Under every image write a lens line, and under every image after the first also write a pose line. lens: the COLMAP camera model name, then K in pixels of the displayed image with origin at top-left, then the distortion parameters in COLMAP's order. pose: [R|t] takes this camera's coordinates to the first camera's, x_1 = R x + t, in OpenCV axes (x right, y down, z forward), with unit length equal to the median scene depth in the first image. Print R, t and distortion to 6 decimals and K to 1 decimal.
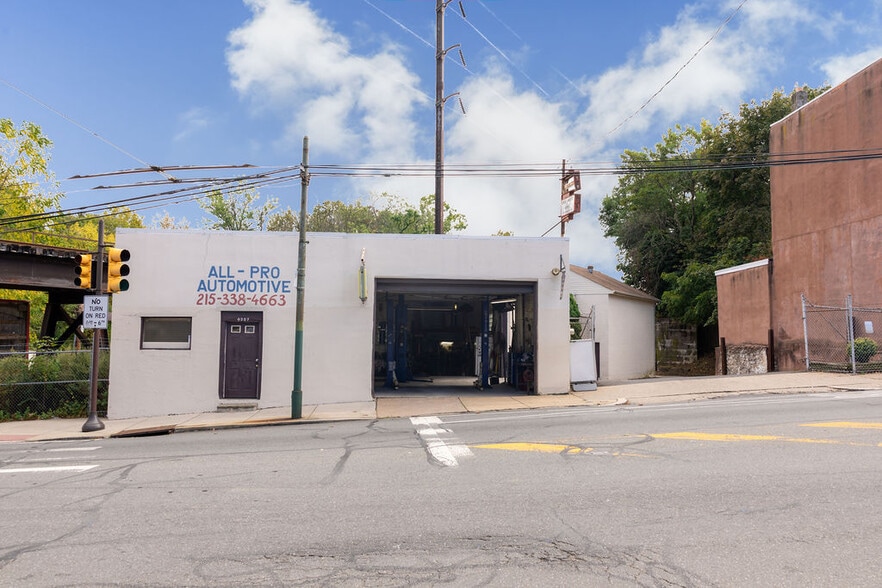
lens RADIAL K [[693.2, 0, 441.0], [0, 693.2, 294.0], [0, 0, 1]] dist [0.007871, -0.002400]
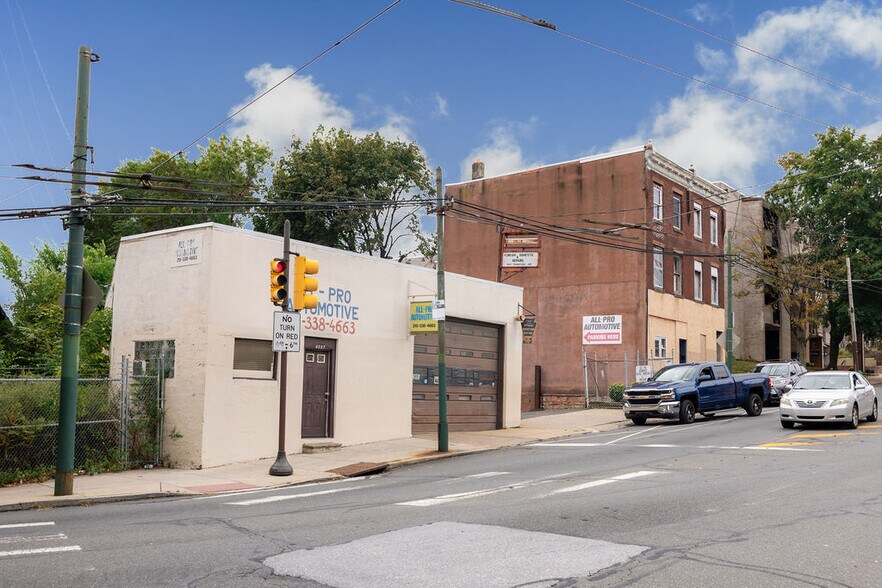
lens RADIAL K [[929.6, 0, 441.0], [0, 929.6, 294.0], [0, 0, 1]] dist [-0.001003, 0.022381]
pose [[0.647845, 0.092165, 0.756176, -1.080647], [-0.064748, 0.995724, -0.065890, 0.037474], [-0.759015, -0.006274, 0.651042, 0.120483]]
